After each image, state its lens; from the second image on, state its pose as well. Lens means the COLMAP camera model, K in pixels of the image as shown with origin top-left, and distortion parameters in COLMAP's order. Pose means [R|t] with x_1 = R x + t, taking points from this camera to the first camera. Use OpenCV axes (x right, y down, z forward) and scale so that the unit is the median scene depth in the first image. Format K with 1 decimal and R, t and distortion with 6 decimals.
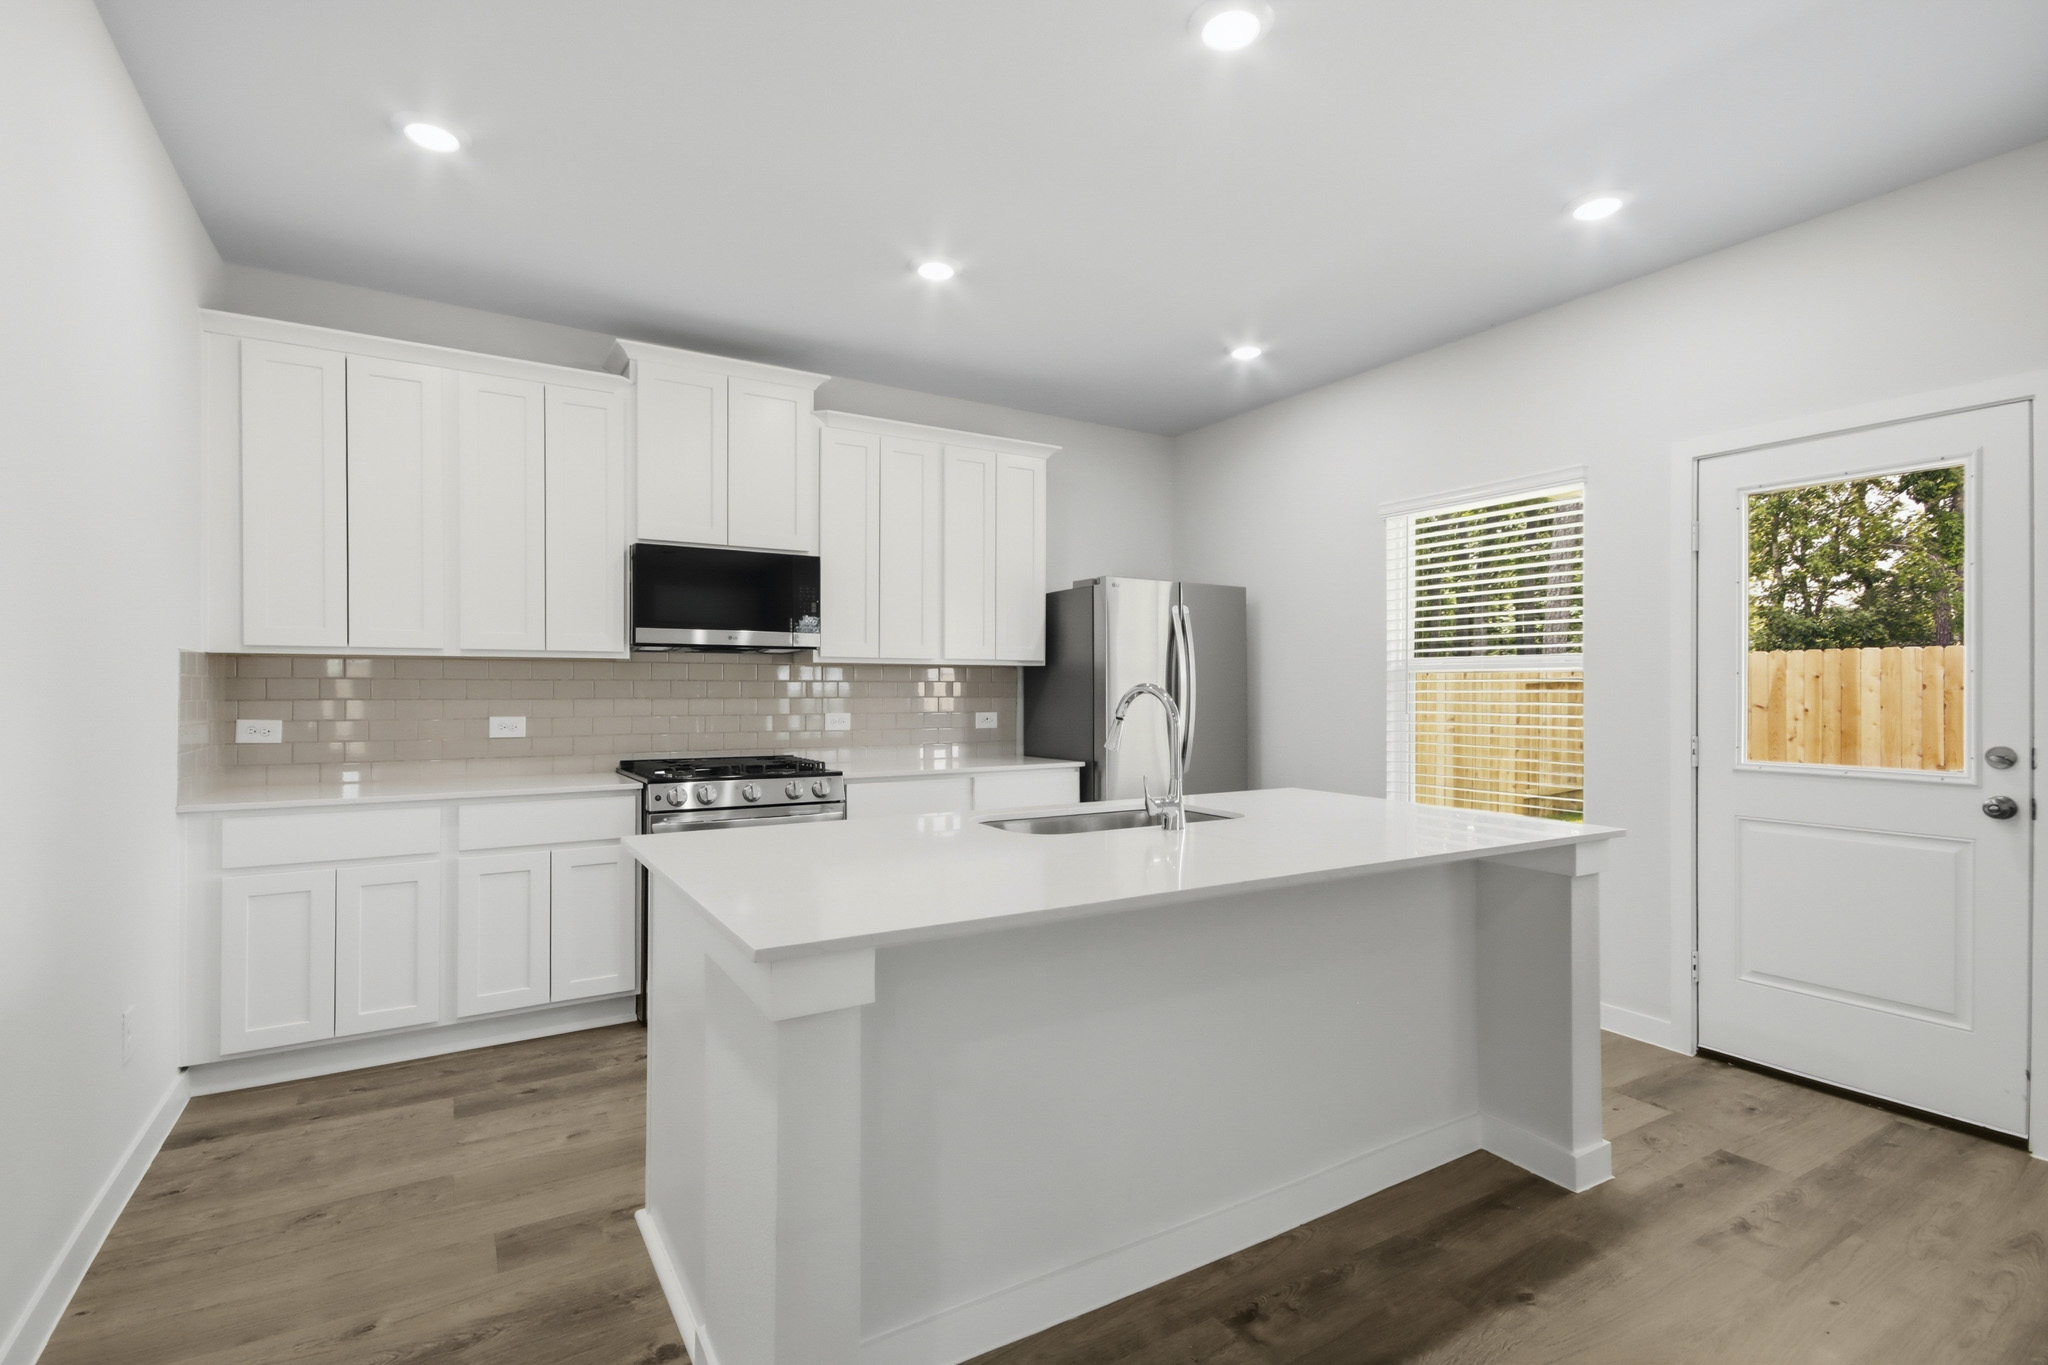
lens RADIAL K [[948.9, 0, 1021.9], [0, 948.9, 682.1], [0, 0, 1]] dist [0.016870, -0.010841]
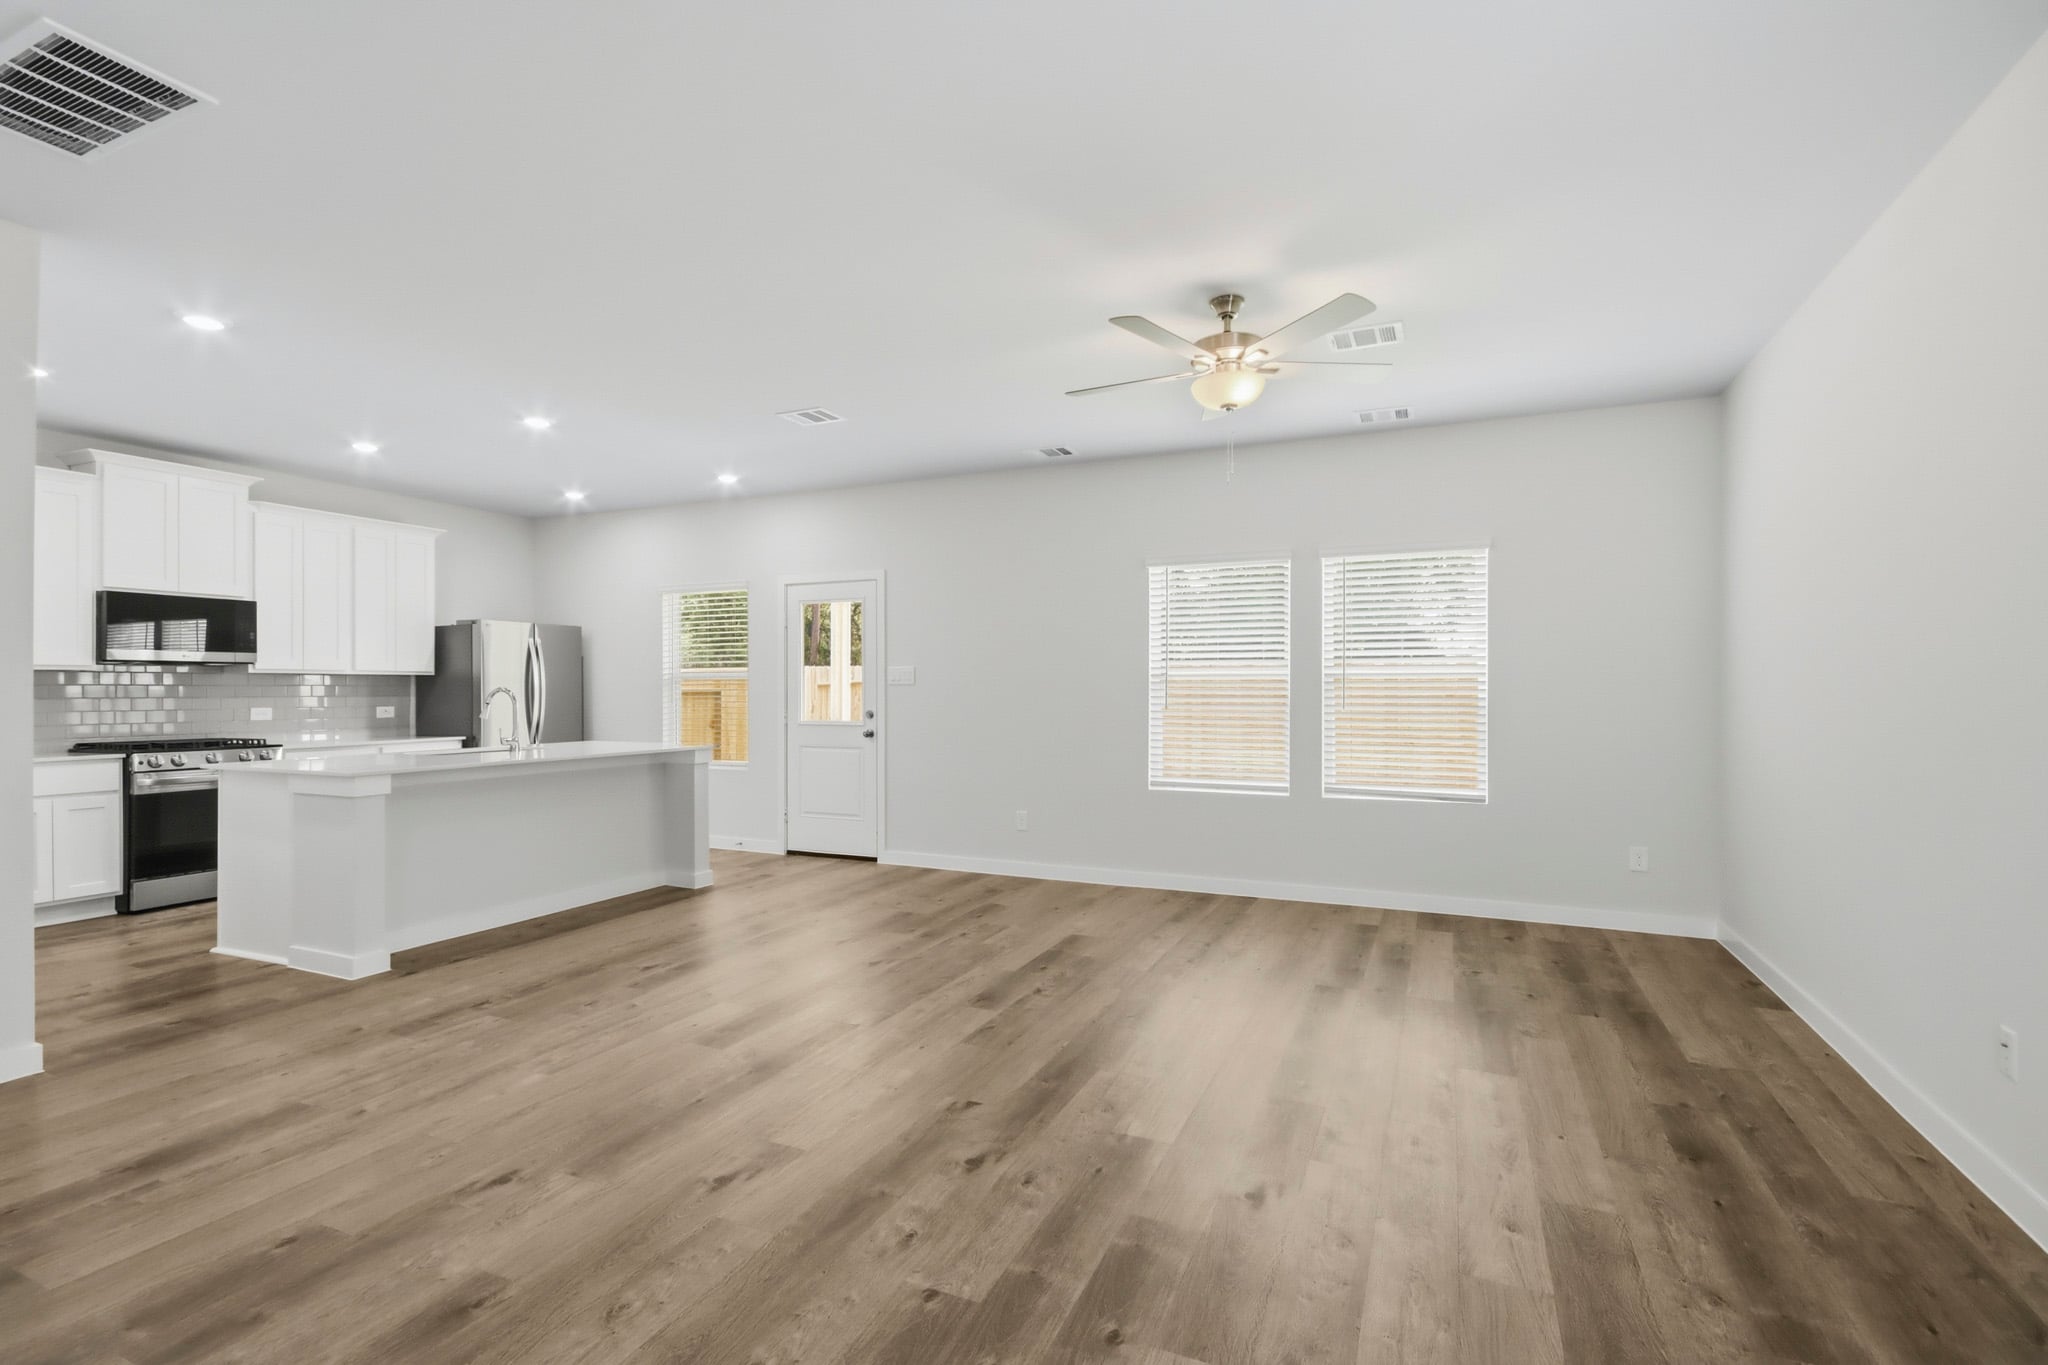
lens RADIAL K [[948.9, 0, 1025.1], [0, 948.9, 681.2], [0, 0, 1]] dist [0.016870, -0.010841]
pose [[0.823865, 0.001084, 0.566785, -0.079415], [0.000042, 0.999998, -0.001972, -0.005506], [-0.566786, 0.001648, 0.823864, -1.017377]]
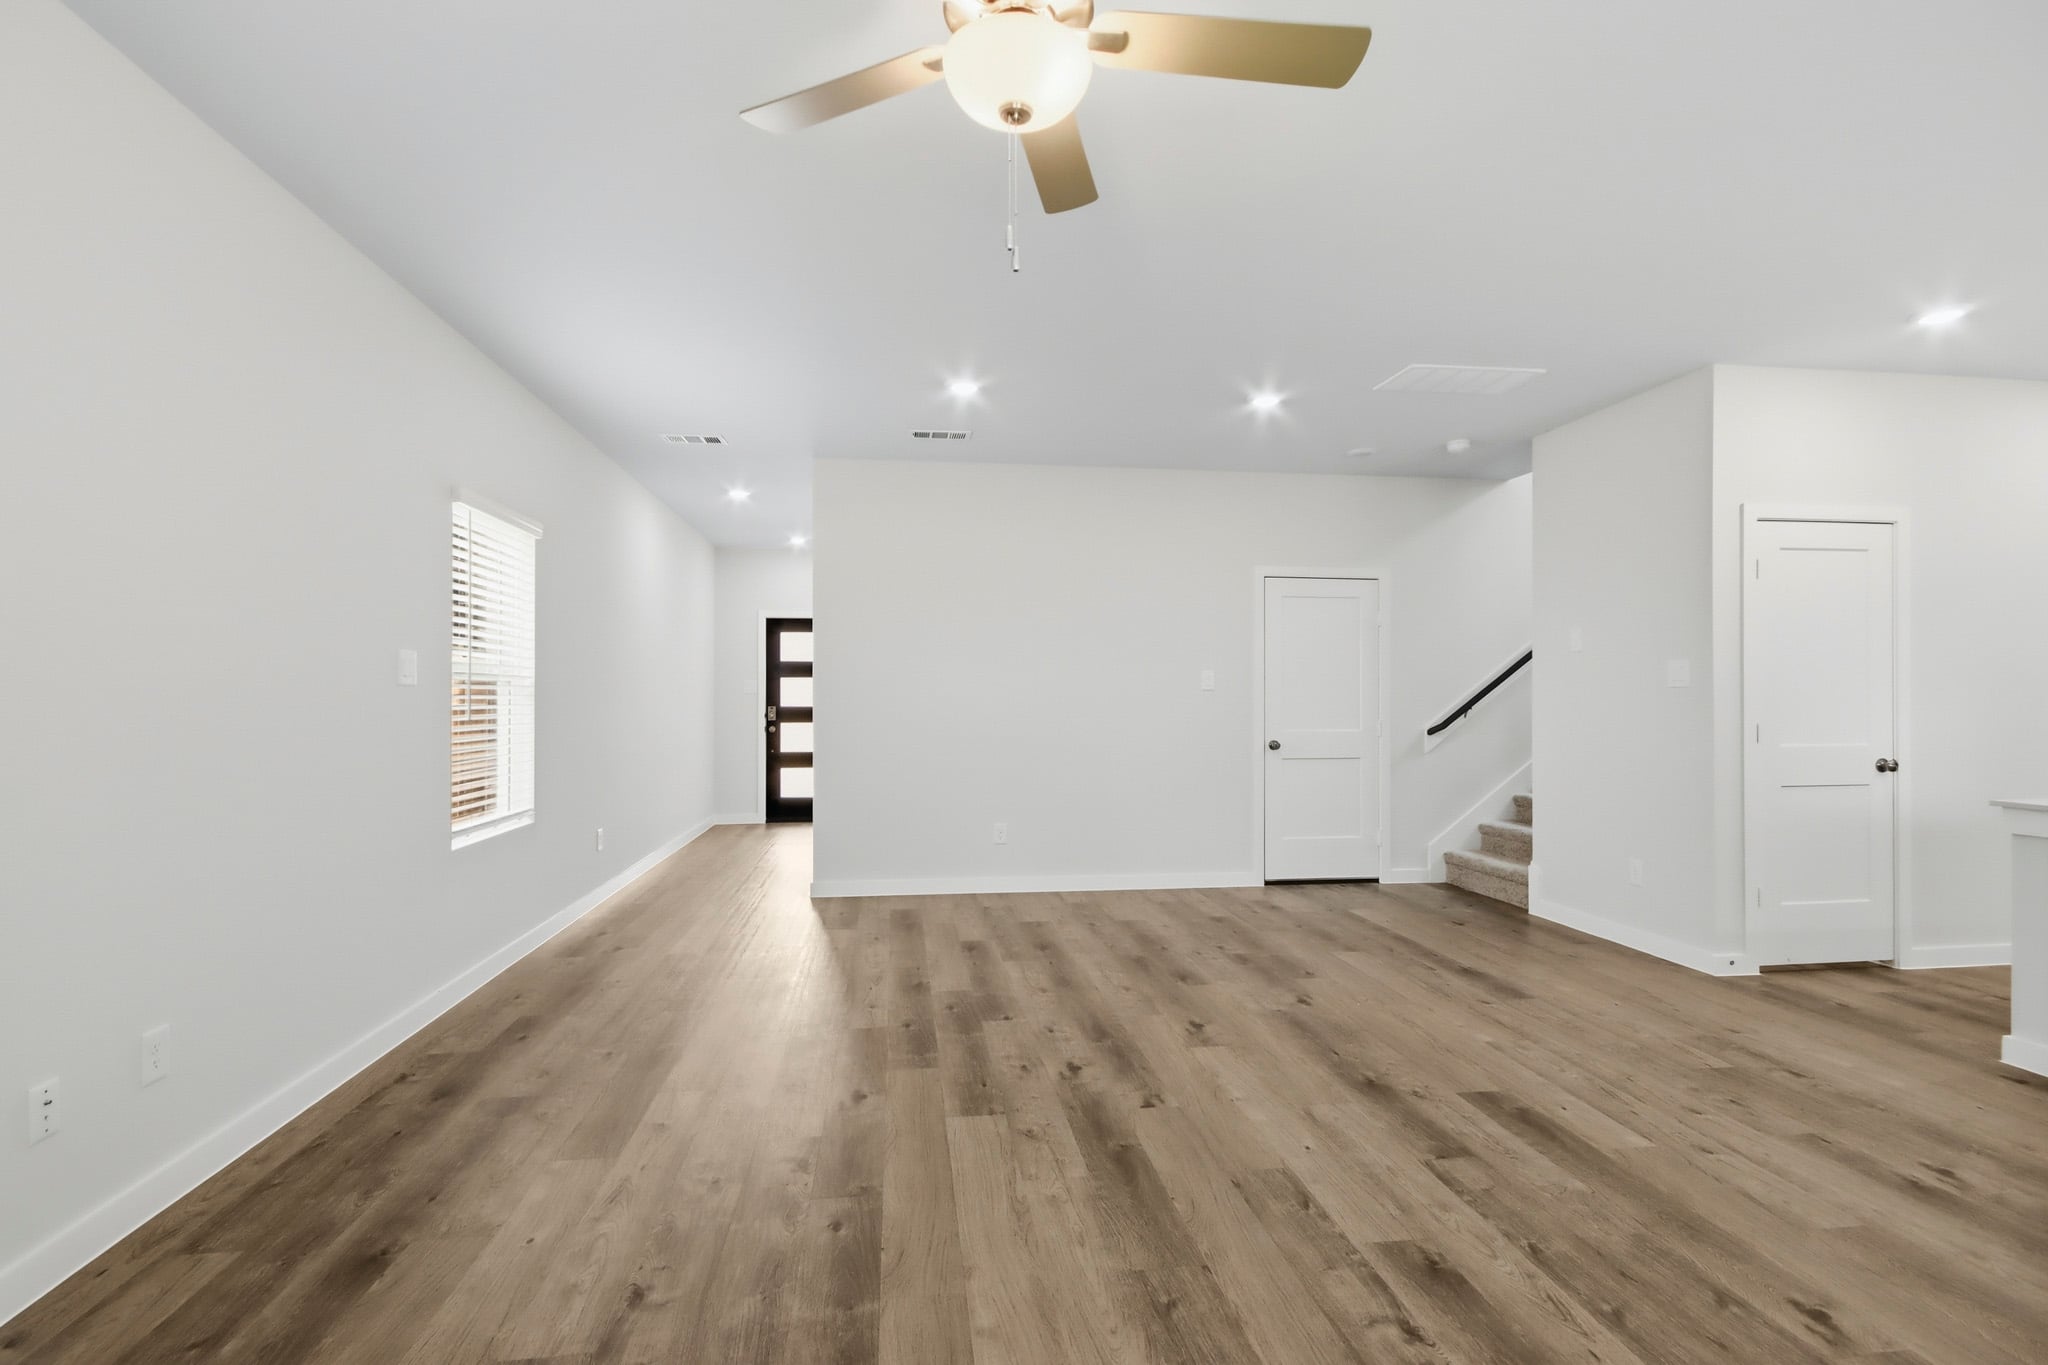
lens RADIAL K [[948.9, 0, 1010.5], [0, 948.9, 689.6], [0, 0, 1]] dist [0.016870, -0.010841]
pose [[-0.412006, -0.009921, -0.911127, 1.105025], [0.001308, 0.999933, -0.011480, 0.004005], [0.911180, -0.005922, -0.411965, -0.119798]]
